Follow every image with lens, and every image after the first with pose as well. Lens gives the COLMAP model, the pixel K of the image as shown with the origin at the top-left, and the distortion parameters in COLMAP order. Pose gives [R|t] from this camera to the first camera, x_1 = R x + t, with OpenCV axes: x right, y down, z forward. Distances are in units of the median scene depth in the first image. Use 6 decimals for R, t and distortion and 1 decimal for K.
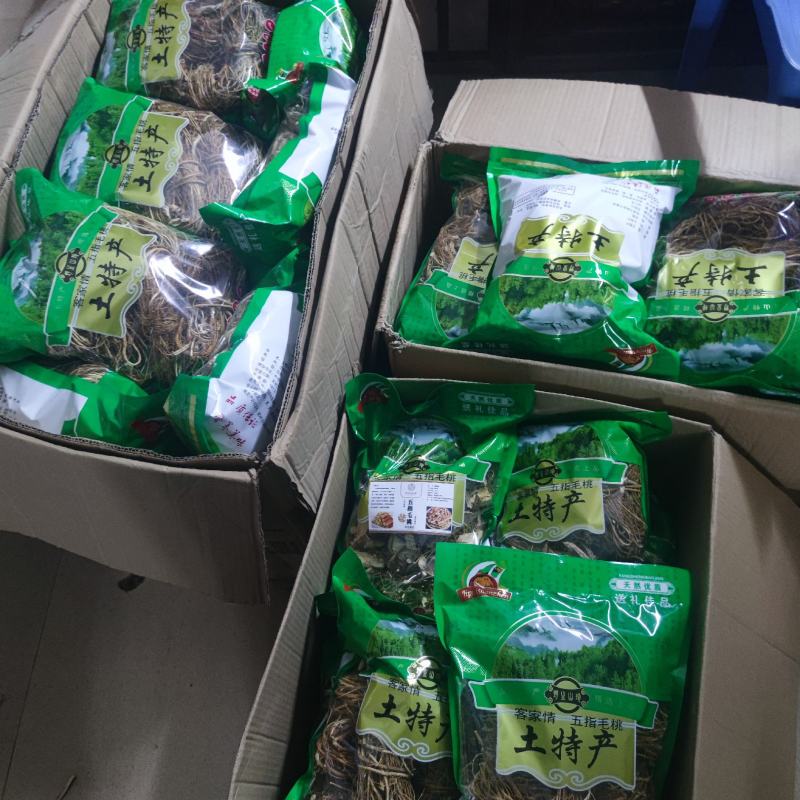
lens RADIAL K [[704.6, 0, 390.0], [0, 704.6, 403.6], [0, 0, 1]] dist [0.065965, -0.120659]
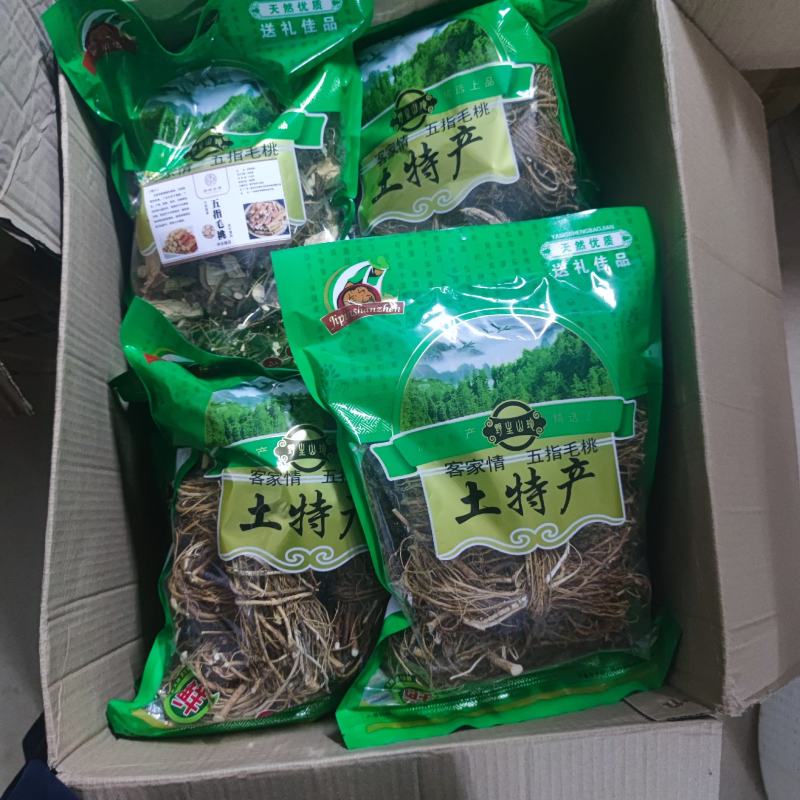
lens RADIAL K [[704.6, 0, 390.0], [0, 704.6, 403.6], [0, 0, 1]] dist [0.065965, -0.120659]
pose [[0.950748, -0.261638, 0.166202, 0.026748], [0.184670, 0.908771, 0.374210, 0.099977], [-0.248947, -0.325087, 0.912329, 0.355913]]
